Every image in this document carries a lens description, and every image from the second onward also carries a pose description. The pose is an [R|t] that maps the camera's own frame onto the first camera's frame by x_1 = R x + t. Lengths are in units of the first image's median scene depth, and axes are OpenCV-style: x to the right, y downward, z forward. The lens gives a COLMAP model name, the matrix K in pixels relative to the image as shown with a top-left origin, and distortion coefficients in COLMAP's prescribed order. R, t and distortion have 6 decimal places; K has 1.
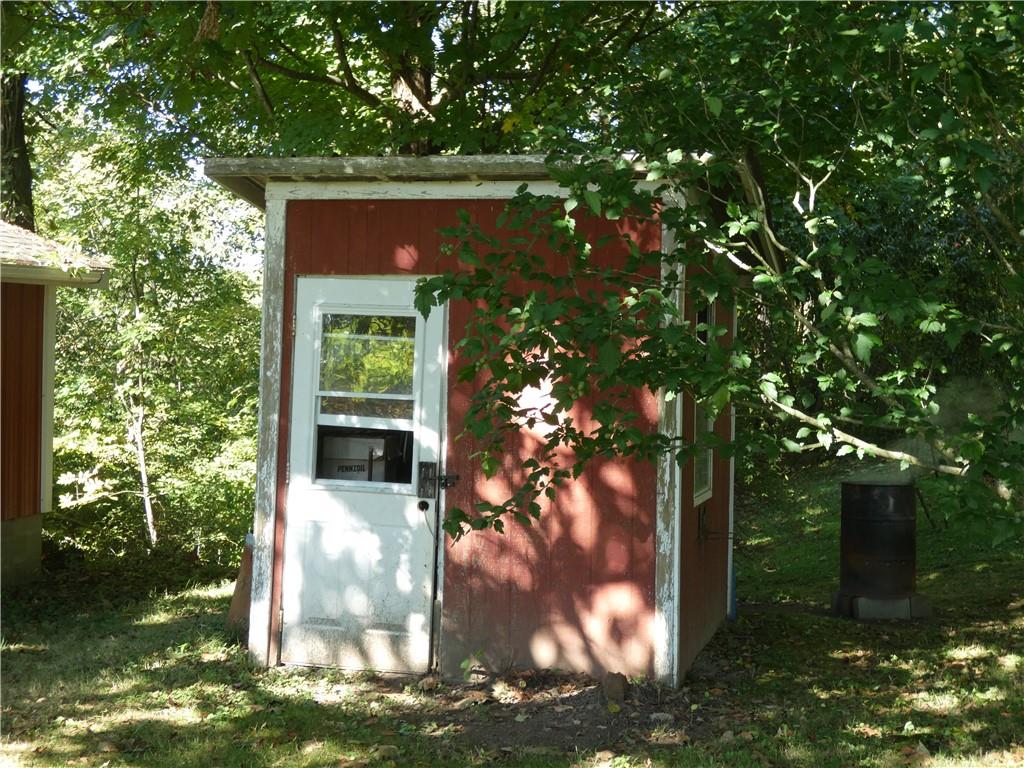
lens RADIAL K [[1585.0, 0, 511.7], [0, 1585.0, 384.2], [0, 0, 1]] dist [-0.029603, 0.000000]
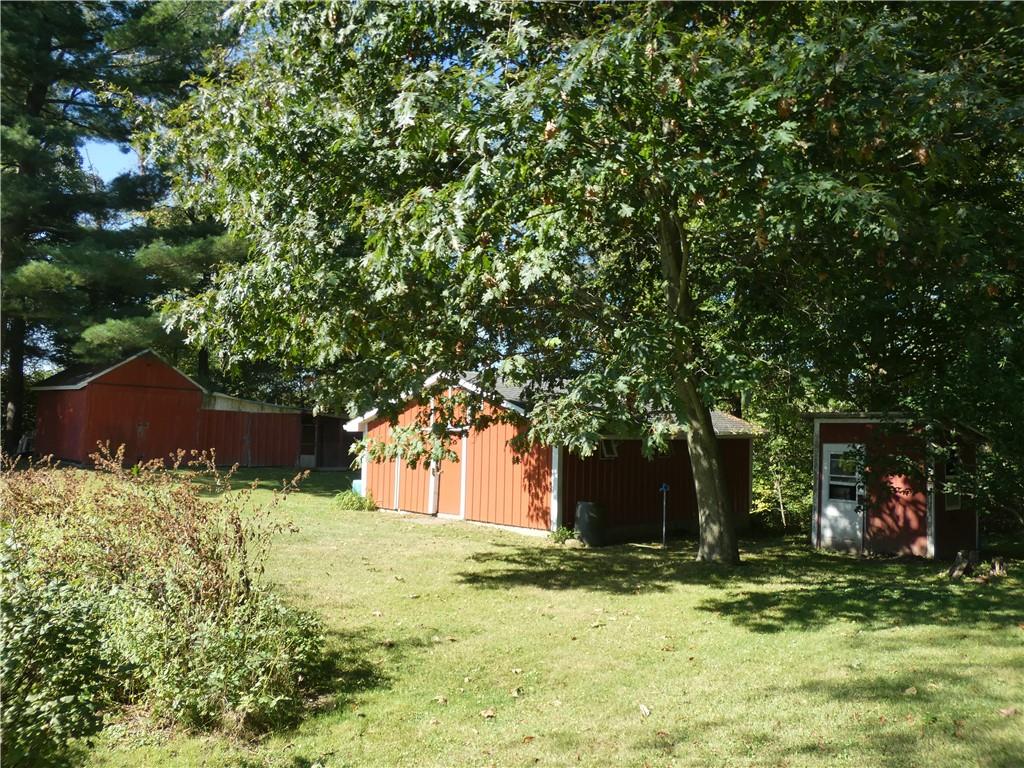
lens RADIAL K [[839.3, 0, 512.0], [0, 839.3, 386.8], [0, 0, 1]] dist [0.000227, -0.001184]
pose [[0.859322, -0.031207, -0.510482, 0.096036], [-0.012907, 0.996495, -0.082645, -0.011036], [0.511272, 0.077607, 0.855908, -0.414338]]
